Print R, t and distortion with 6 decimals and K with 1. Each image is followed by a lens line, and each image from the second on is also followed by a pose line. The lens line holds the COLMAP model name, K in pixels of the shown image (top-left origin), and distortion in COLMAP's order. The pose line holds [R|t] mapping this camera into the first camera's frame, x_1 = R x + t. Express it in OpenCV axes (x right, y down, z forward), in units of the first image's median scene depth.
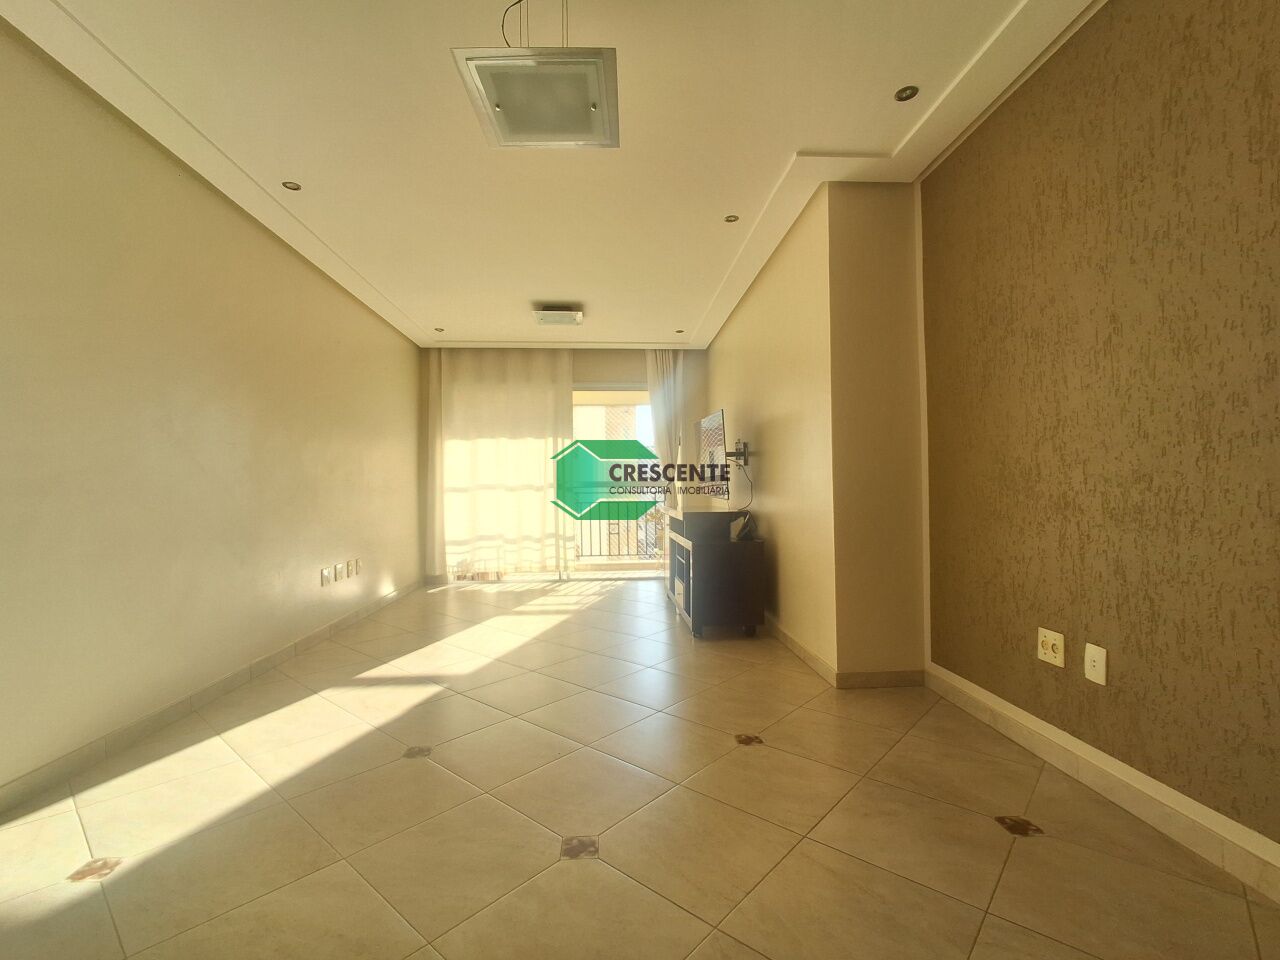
lens RADIAL K [[584.7, 0, 631.4], [0, 584.7, 486.7], [0, 0, 1]] dist [-0.002626, 0.010221]
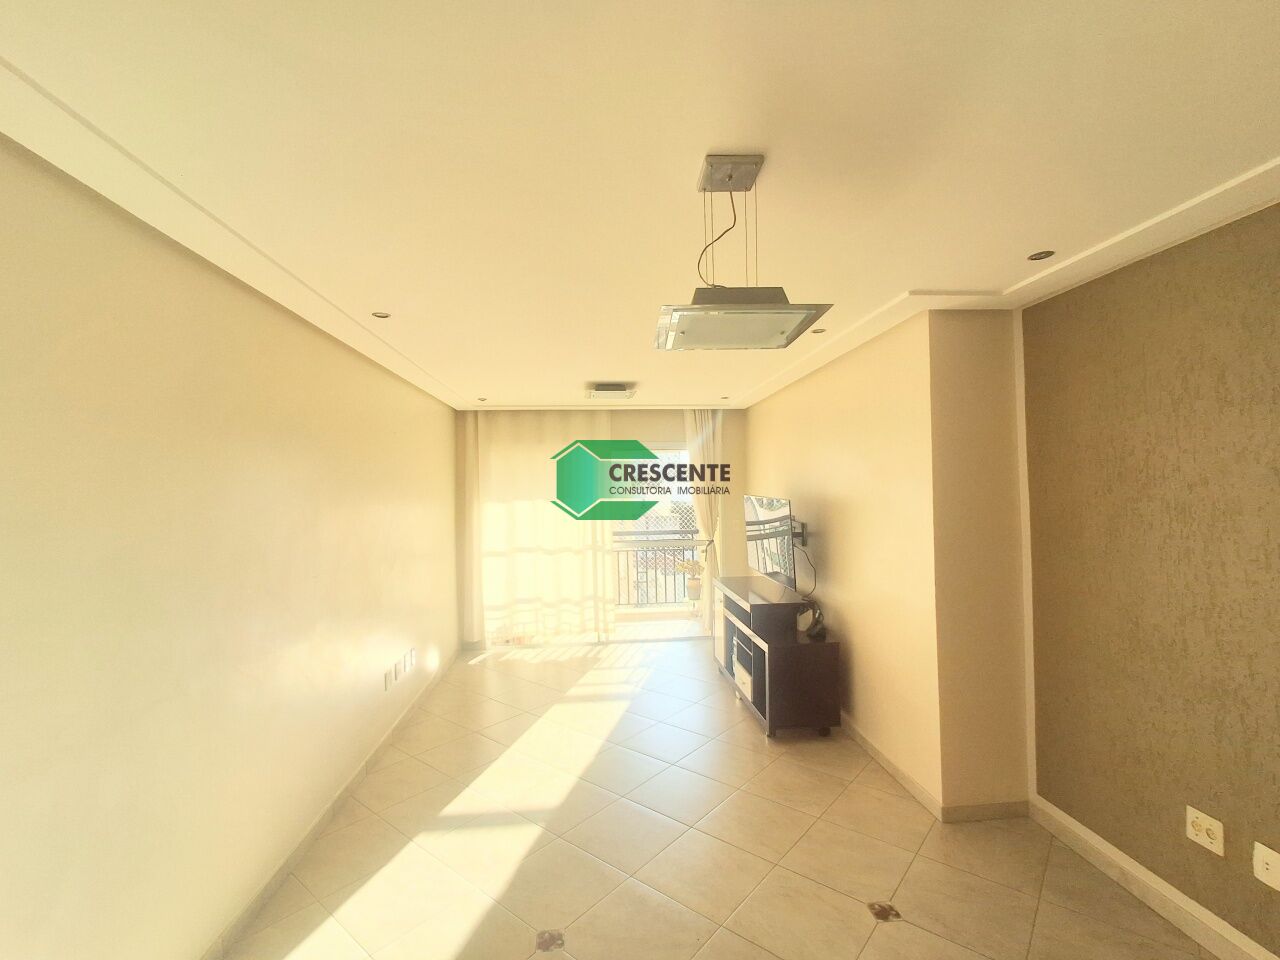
lens RADIAL K [[584.7, 0, 631.4], [0, 584.7, 486.7], [0, 0, 1]] dist [-0.002626, 0.010221]
pose [[0.999639, -0.009116, 0.025292, -0.150616], [0.008978, 0.999944, 0.005544, -0.180629], [-0.025341, -0.005315, 0.999665, 0.020303]]
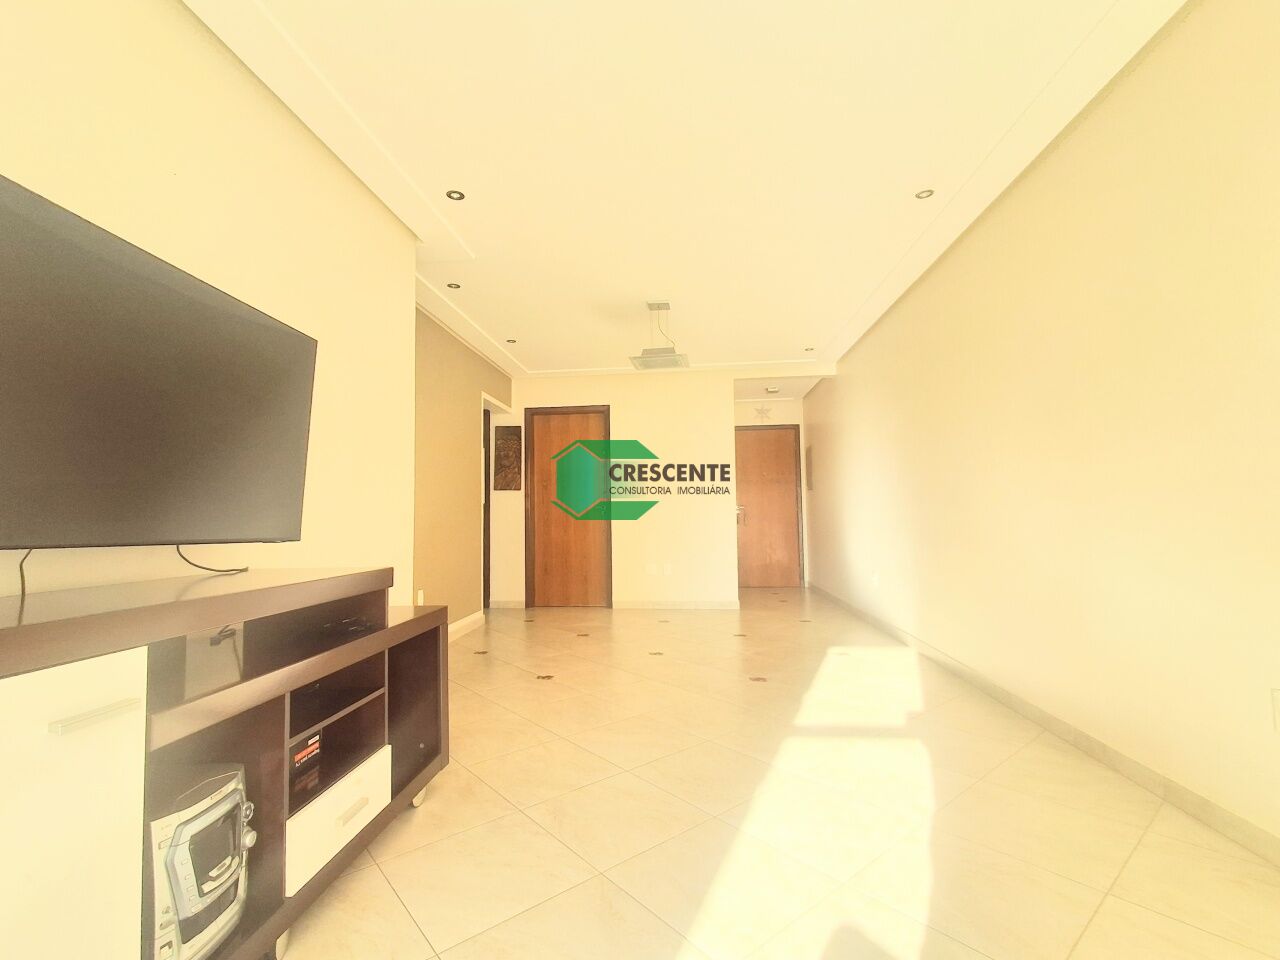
lens RADIAL K [[584.7, 0, 631.4], [0, 584.7, 486.7], [0, 0, 1]] dist [-0.002626, 0.010221]
pose [[-0.987555, 0.037095, 0.152838, -0.175146], [0.026997, 0.997345, -0.067625, 0.022292], [-0.154940, -0.062657, -0.985935, 1.543039]]
